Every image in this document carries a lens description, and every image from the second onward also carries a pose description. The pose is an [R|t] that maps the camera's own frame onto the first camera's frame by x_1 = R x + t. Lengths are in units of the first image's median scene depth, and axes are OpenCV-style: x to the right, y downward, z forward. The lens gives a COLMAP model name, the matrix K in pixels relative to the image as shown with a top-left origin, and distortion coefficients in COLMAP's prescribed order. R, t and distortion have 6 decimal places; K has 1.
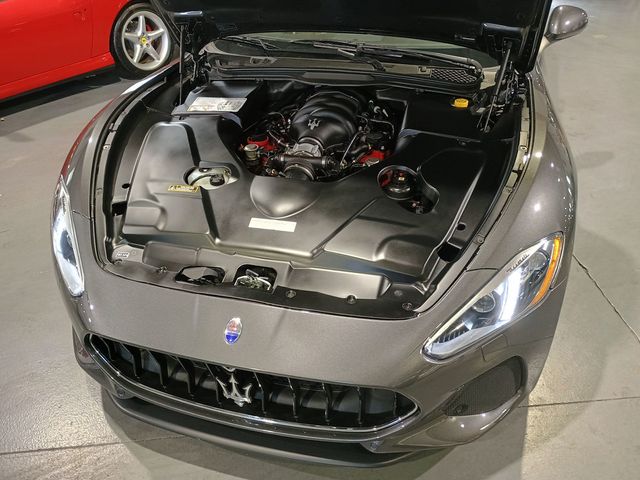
lens RADIAL K [[544.0, 0, 329.2], [0, 544.0, 238.2], [0, 0, 1]] dist [0.064887, -0.083860]
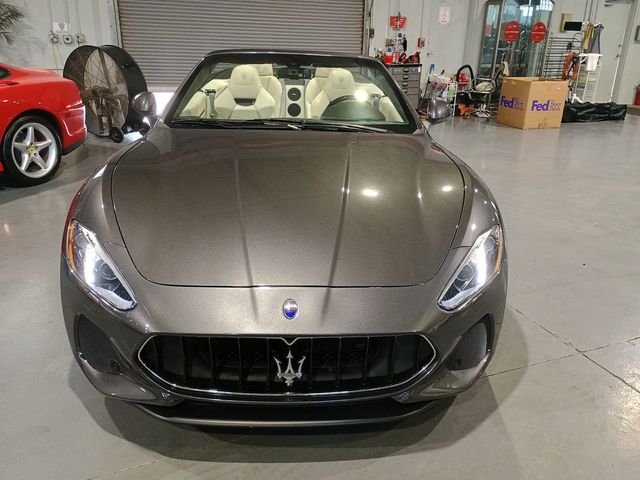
lens RADIAL K [[544.0, 0, 329.2], [0, 544.0, 238.2], [0, 0, 1]] dist [0.064887, -0.083860]
pose [[0.949859, -0.061738, 0.306524, -0.282190], [0.132038, 0.967818, -0.214230, 0.178400], [-0.283433, 0.243961, 0.927442, -0.115092]]
